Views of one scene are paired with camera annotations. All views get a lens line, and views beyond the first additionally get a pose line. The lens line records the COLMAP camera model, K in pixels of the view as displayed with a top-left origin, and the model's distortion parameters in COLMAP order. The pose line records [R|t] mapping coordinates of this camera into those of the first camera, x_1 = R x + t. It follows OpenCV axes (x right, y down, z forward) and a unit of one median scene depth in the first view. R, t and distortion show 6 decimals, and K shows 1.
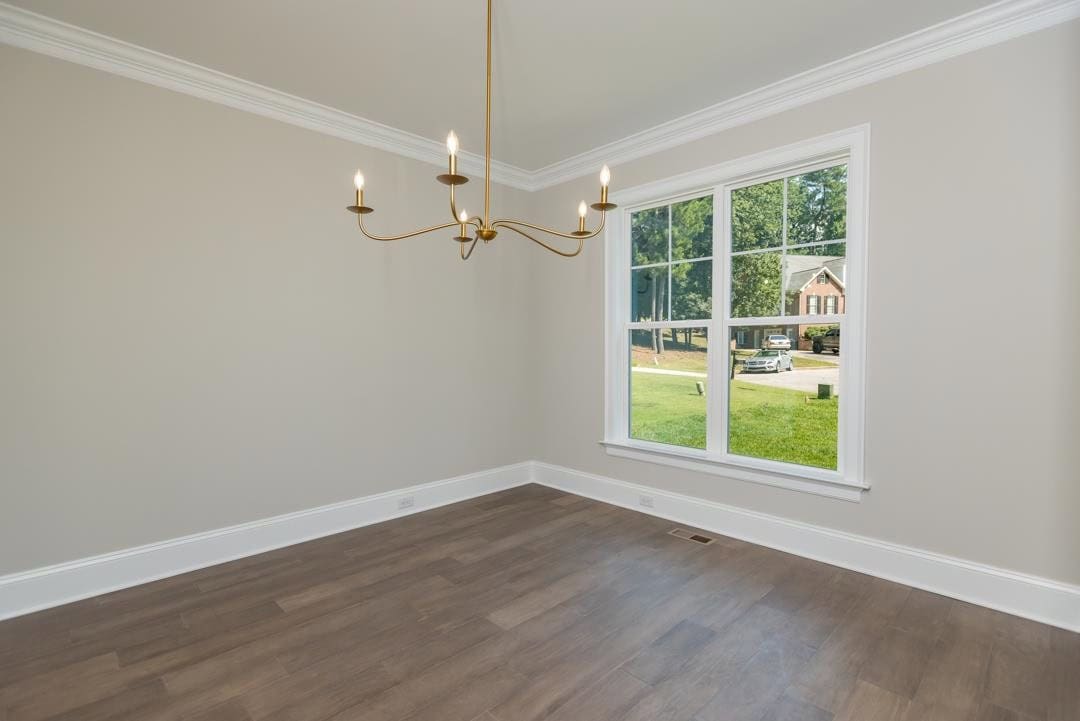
lens RADIAL K [[505.0, 0, 540.0], [0, 505.0, 360.5], [0, 0, 1]] dist [-0.003191, -0.001876]
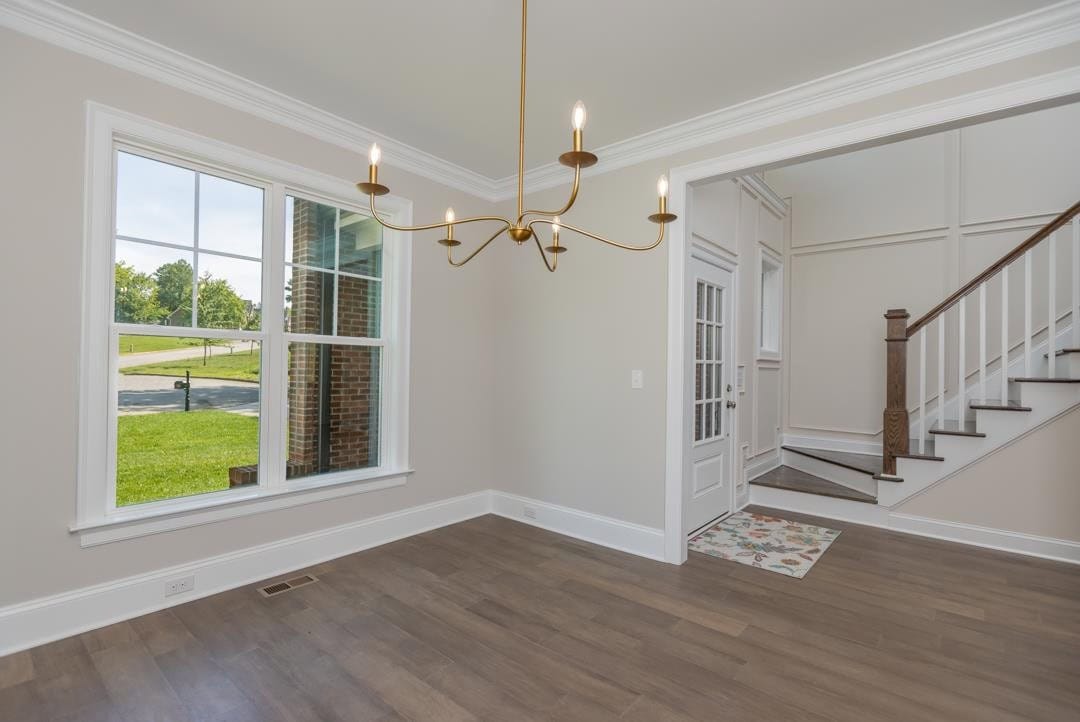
lens RADIAL K [[505.0, 0, 540.0], [0, 505.0, 361.0], [0, 0, 1]] dist [-0.003191, -0.001876]
pose [[-0.090549, 0.015170, 0.995776, -0.629092], [0.016813, 0.999765, -0.013702, -0.012795], [-0.995750, 0.015501, -0.090783, 0.685682]]
